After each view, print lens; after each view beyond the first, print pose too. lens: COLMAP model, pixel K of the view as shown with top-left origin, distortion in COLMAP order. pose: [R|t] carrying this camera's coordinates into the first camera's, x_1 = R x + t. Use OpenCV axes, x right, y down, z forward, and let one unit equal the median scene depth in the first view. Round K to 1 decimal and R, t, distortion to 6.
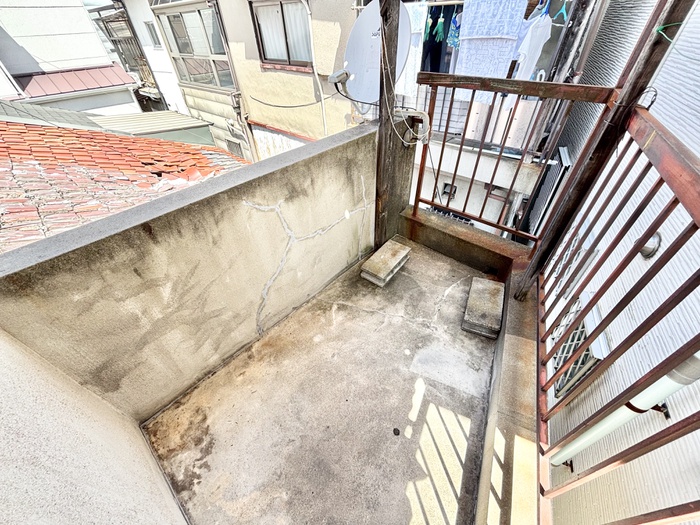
lens RADIAL K [[280.3, 0, 350.0], [0, 280.3, 262.5], [0, 0, 1]] dist [-0.003555, 0.000345]
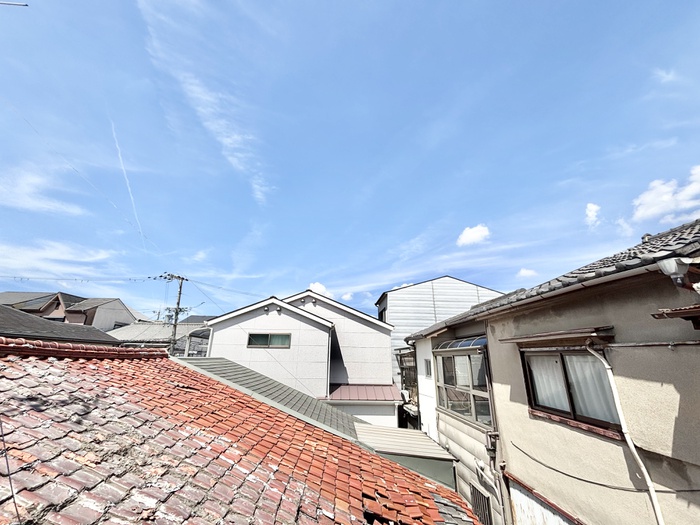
lens RADIAL K [[280.3, 0, 350.0], [0, 280.3, 262.5], [0, 0, 1]] dist [-0.003555, 0.000345]
pose [[0.708935, -0.184230, -0.680787, -0.073093], [-0.491316, 0.563514, -0.664124, -0.199872], [0.505984, 0.805302, 0.308979, 0.176015]]
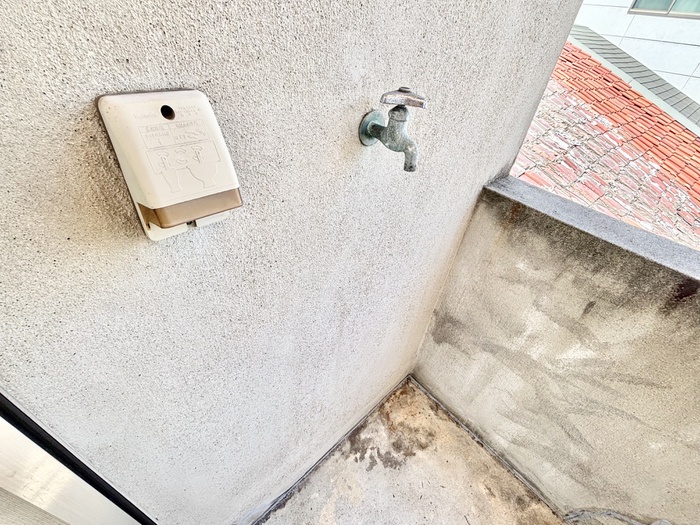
lens RADIAL K [[313.0, 0, 350.0], [0, 313.0, 262.5], [0, 0, 1]] dist [0.000863, -0.000040]
pose [[-0.089399, 0.644210, -0.759606, -0.052274], [-0.720625, 0.484629, 0.495818, 0.005821], [0.687538, 0.591716, 0.420908, 0.057286]]
